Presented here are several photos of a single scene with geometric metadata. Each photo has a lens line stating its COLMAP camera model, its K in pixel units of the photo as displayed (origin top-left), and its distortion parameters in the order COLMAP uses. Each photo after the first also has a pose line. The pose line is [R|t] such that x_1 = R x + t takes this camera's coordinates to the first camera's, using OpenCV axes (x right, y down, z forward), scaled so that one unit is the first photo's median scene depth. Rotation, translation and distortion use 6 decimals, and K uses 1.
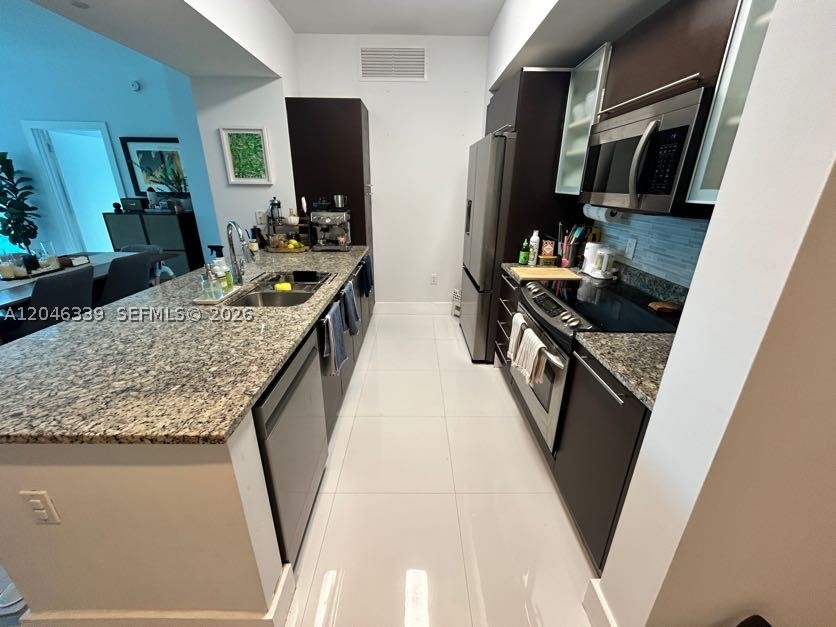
lens RADIAL K [[339.4, 0, 416.3], [0, 339.4, 311.8], [0, 0, 1]] dist [0.000426, 0.000746]
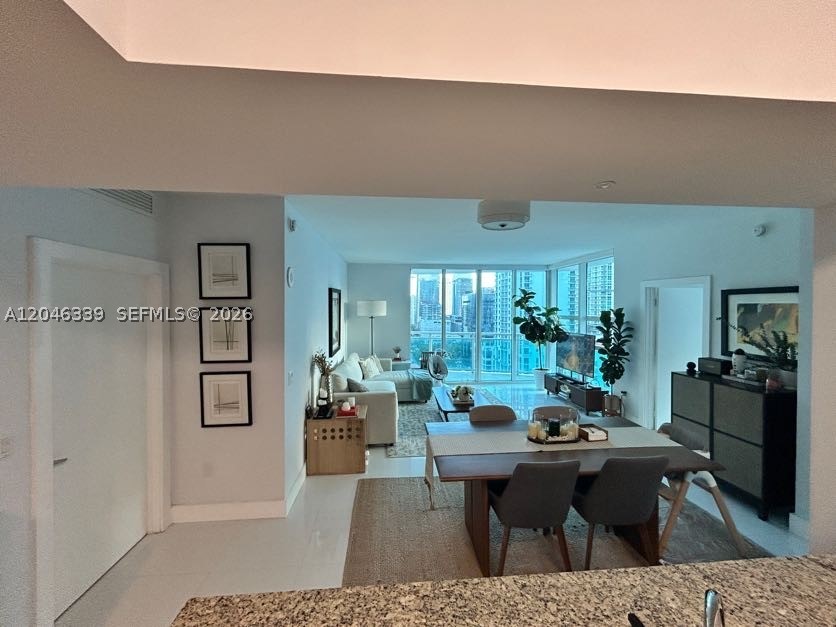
lens RADIAL K [[339.4, 0, 417.1], [0, 339.4, 310.9], [0, 0, 1]] dist [0.000426, 0.000746]
pose [[0.084841, 0.003338, -0.996389, -0.162355], [-0.352840, 0.935296, -0.026911, -0.301887], [0.931829, 0.353849, 0.080529, 0.421390]]
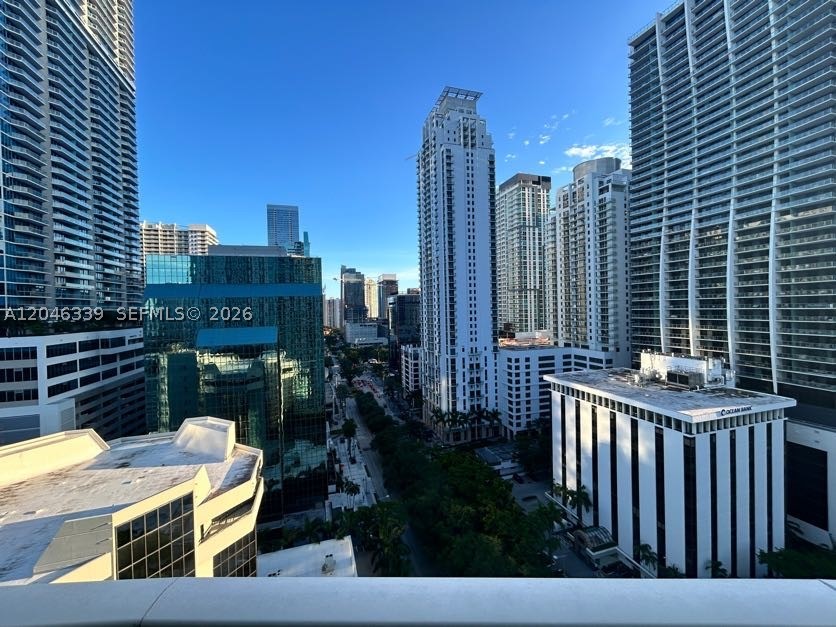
lens RADIAL K [[339.4, 0, 417.0], [0, 339.4, 311.4], [0, 0, 1]] dist [0.000426, 0.000746]
pose [[0.295887, -0.007555, -0.955193, -3.587383], [-0.311256, 0.944631, -0.103888, -0.634514], [0.903090, 0.328048, 0.277152, 1.412894]]
